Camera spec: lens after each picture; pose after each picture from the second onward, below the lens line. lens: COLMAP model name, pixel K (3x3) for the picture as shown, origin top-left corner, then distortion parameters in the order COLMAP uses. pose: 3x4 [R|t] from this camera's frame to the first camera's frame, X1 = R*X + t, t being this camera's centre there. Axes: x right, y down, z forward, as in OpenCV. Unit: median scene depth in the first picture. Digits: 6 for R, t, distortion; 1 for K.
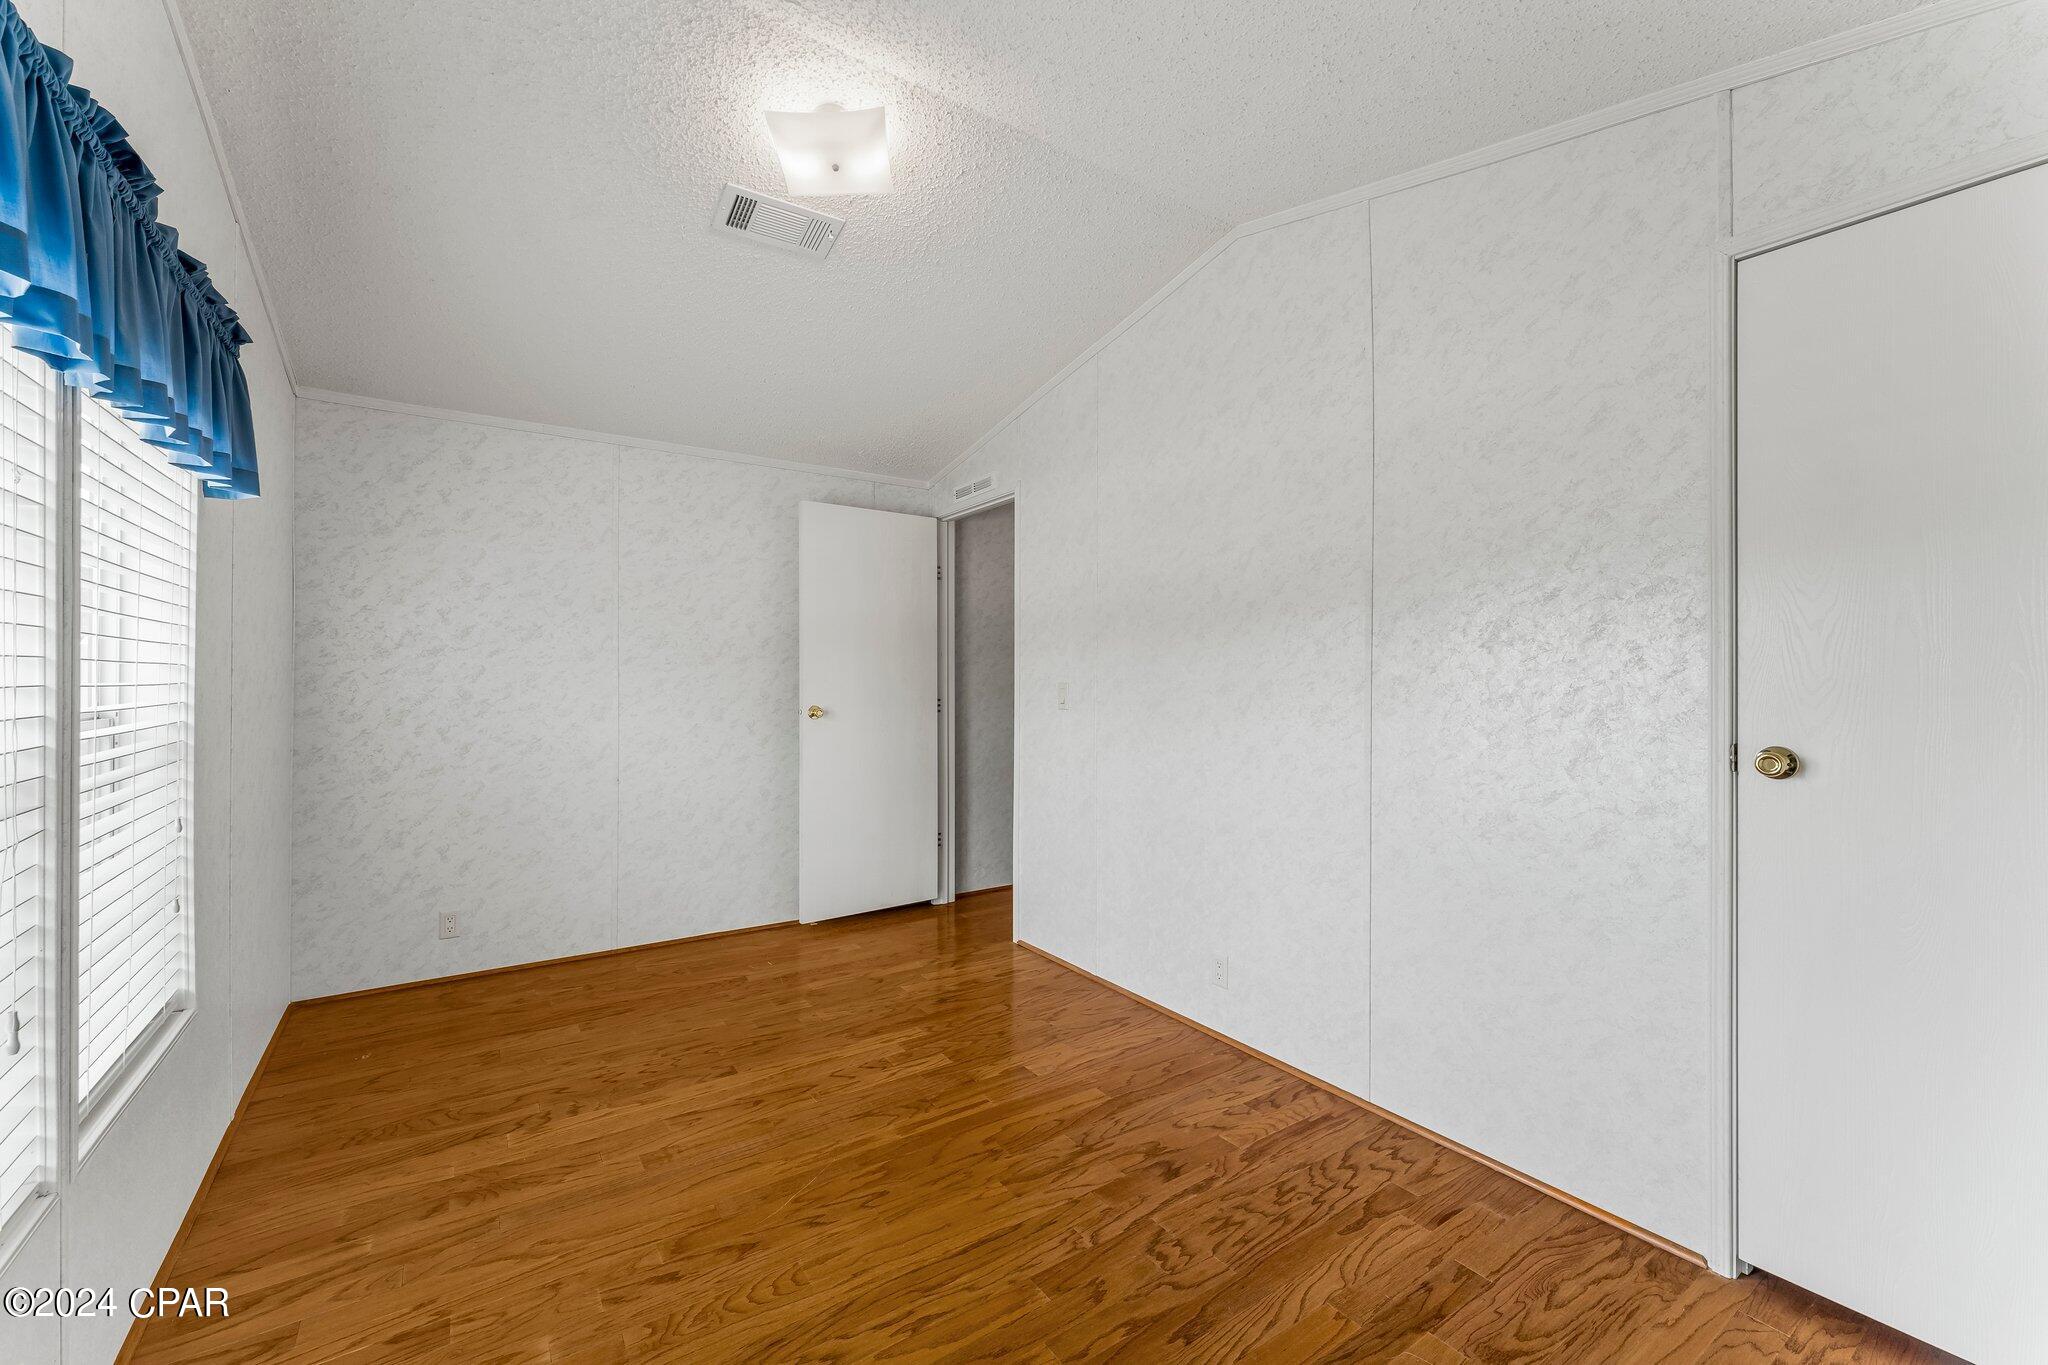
lens RADIAL K [[833.4, 0, 1024.1], [0, 833.4, 677.3], [0, 0, 1]] dist [0.000499, -0.000006]
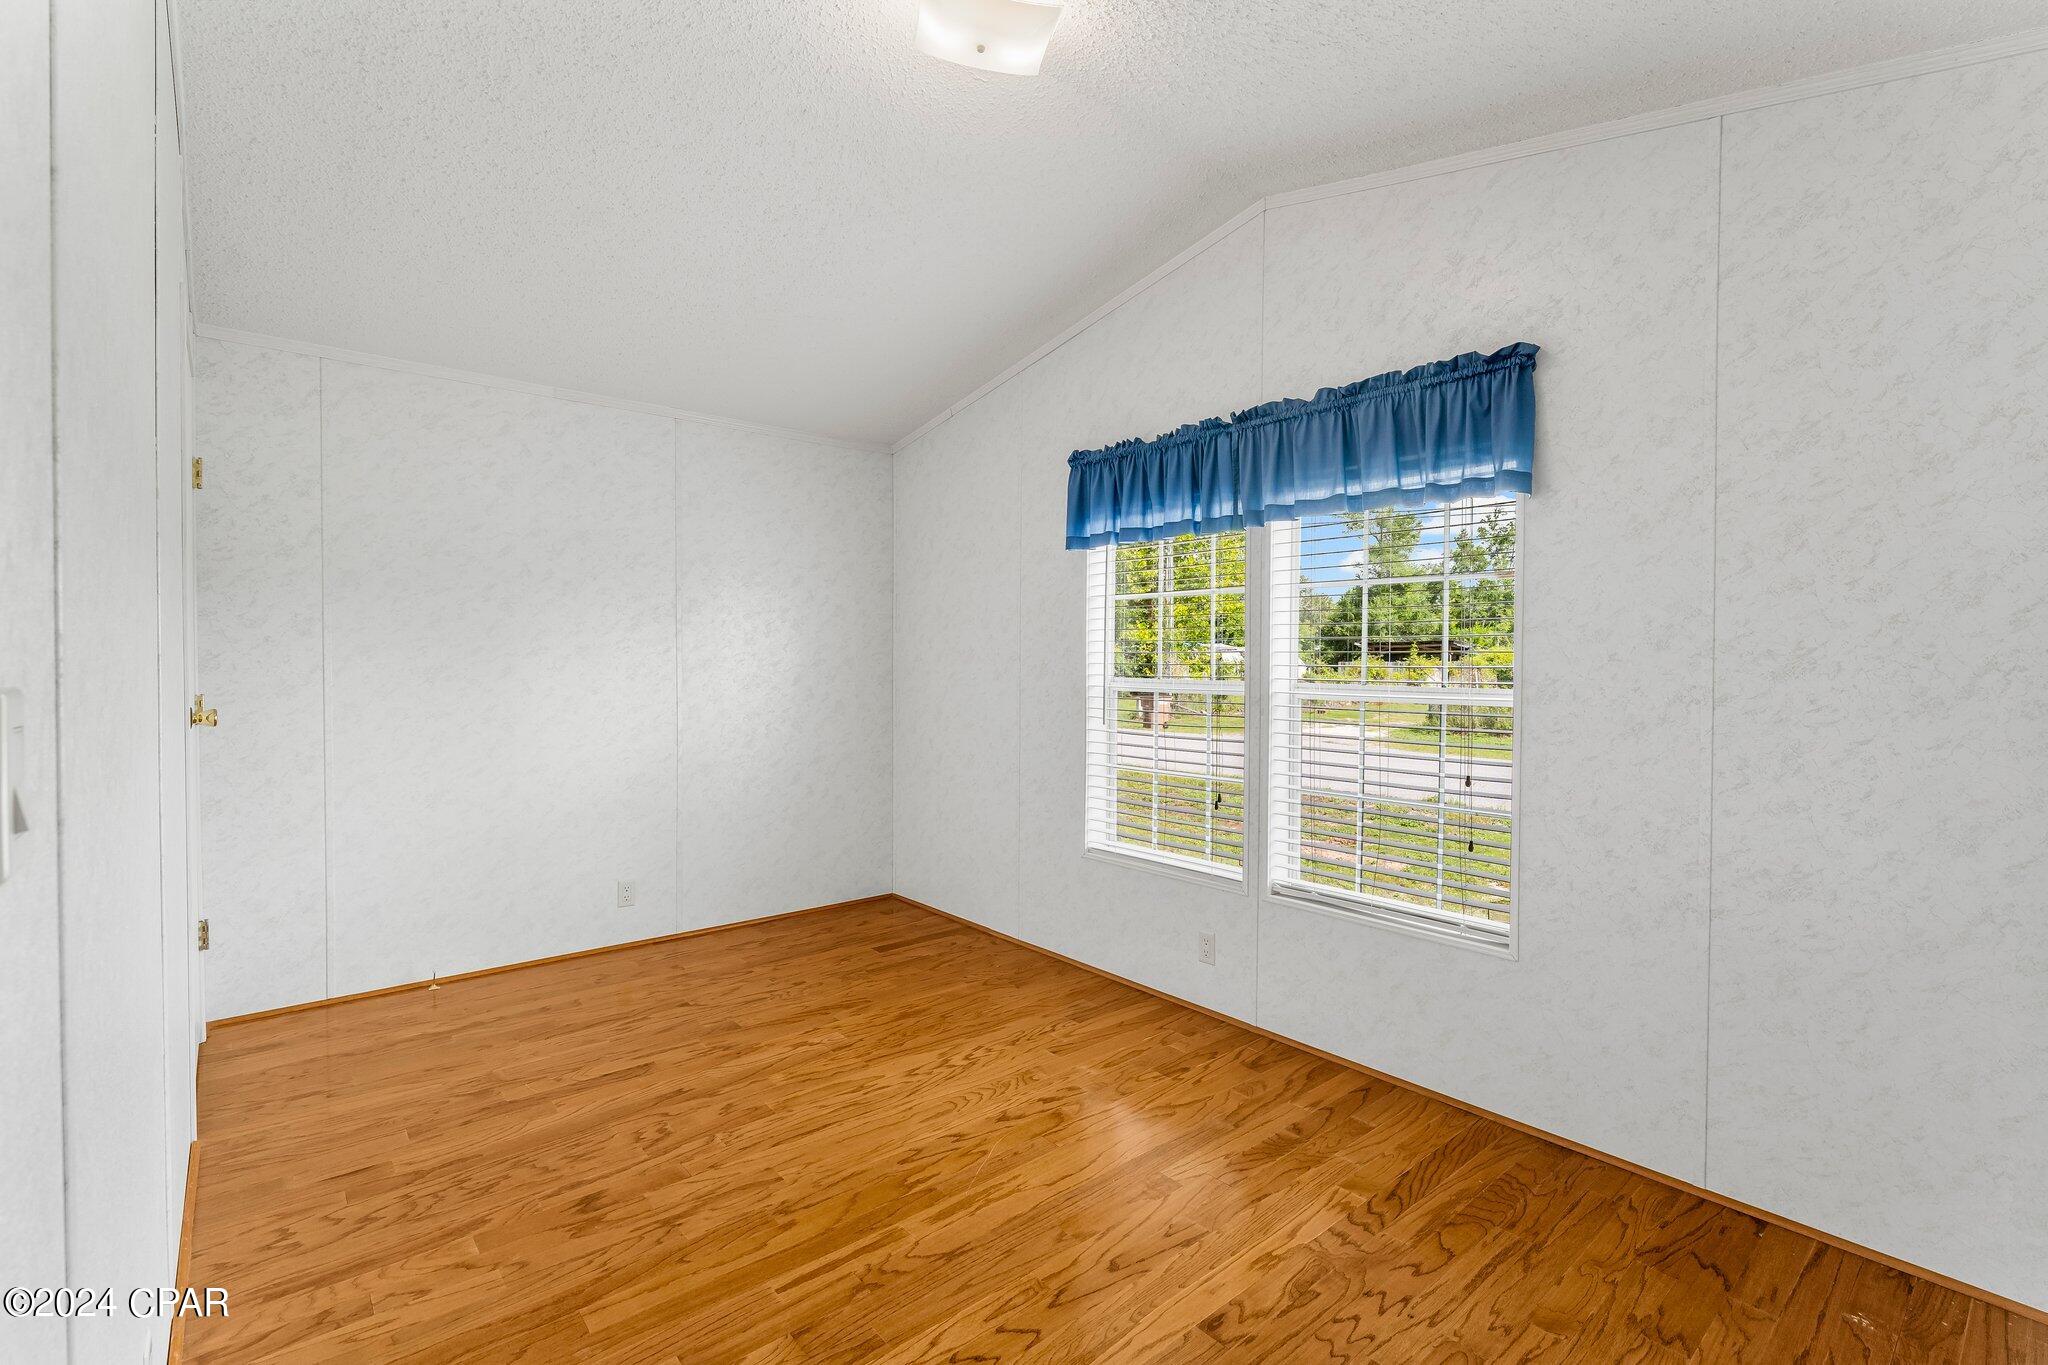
lens RADIAL K [[910.4, 0, 1022.3], [0, 910.4, 674.9], [0, 0, 1]] dist [0.002501, -0.000599]
pose [[-0.994628, -0.004293, -0.103428, -0.181606], [-0.006242, 0.999809, 0.018530, -0.000583], [0.103329, 0.019076, -0.994464, 1.957112]]
